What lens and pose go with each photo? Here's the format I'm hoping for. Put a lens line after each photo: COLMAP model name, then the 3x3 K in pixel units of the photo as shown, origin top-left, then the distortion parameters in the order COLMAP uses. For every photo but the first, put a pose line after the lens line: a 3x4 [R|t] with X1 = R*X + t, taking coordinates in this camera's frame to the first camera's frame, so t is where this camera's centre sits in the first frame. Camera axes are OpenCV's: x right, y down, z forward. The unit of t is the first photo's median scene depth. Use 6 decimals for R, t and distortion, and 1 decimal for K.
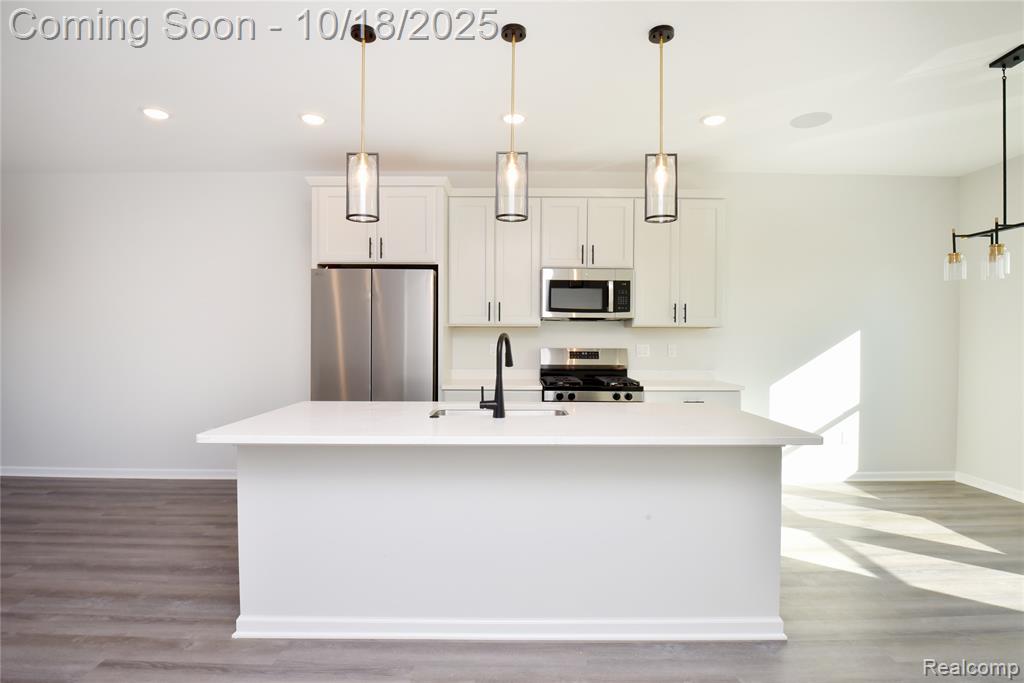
lens RADIAL K [[516.9, 0, 517.2], [0, 516.9, 344.2], [0, 0, 1]] dist [-0.025138, -0.000714]
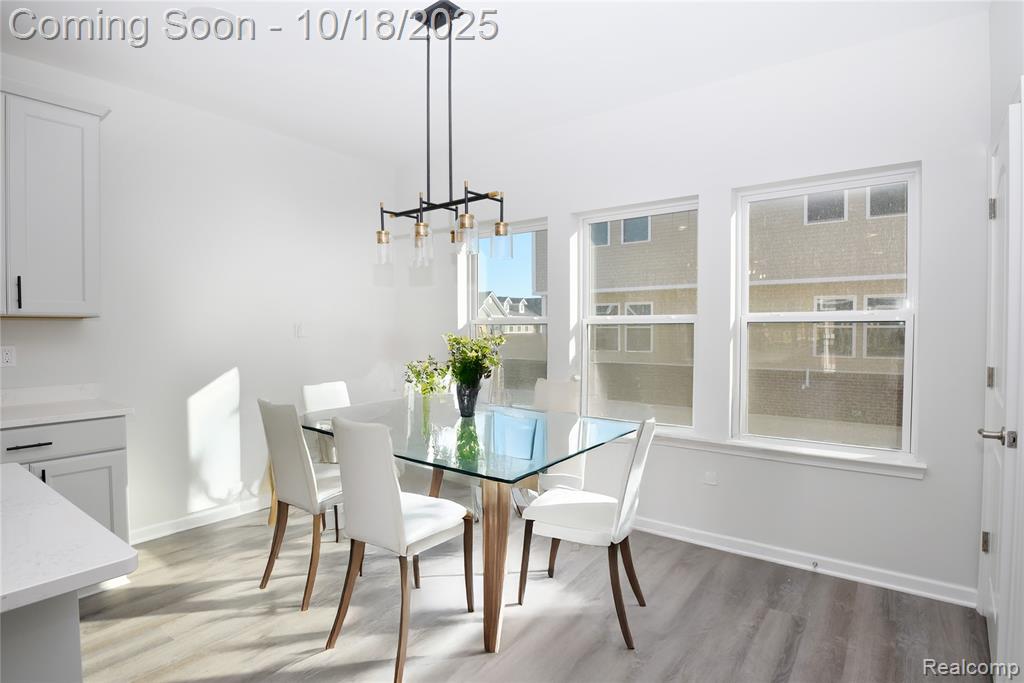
lens RADIAL K [[521.3, 0, 512.0], [0, 521.3, 341.5], [0, 0, 1]] dist [-0.020797, 0.000134]
pose [[0.601338, -0.024935, 0.798606, 0.233594], [0.017016, 0.999686, 0.018400, -0.006576], [-0.798813, 0.002524, 0.601574, 0.242560]]
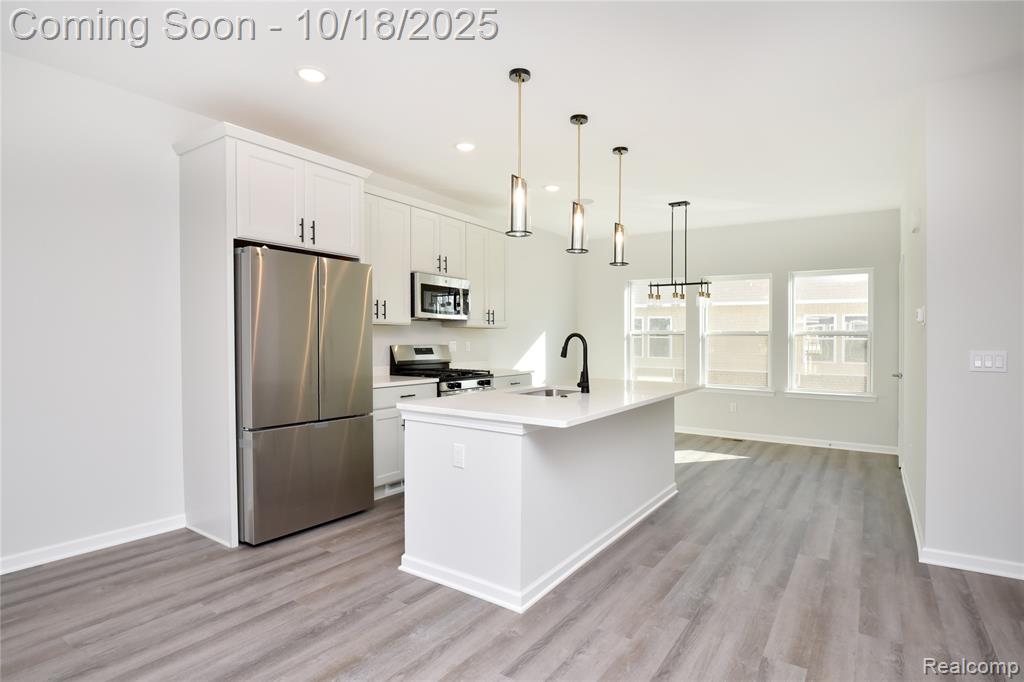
lens RADIAL K [[527.1, 0, 516.4], [0, 527.1, 350.3], [0, 0, 1]] dist [-0.023630, -0.000247]
pose [[0.562647, -0.018249, 0.826496, -0.884442], [0.005873, 0.999819, 0.018077, -0.000673], [-0.826676, -0.005317, 0.562652, 0.232410]]
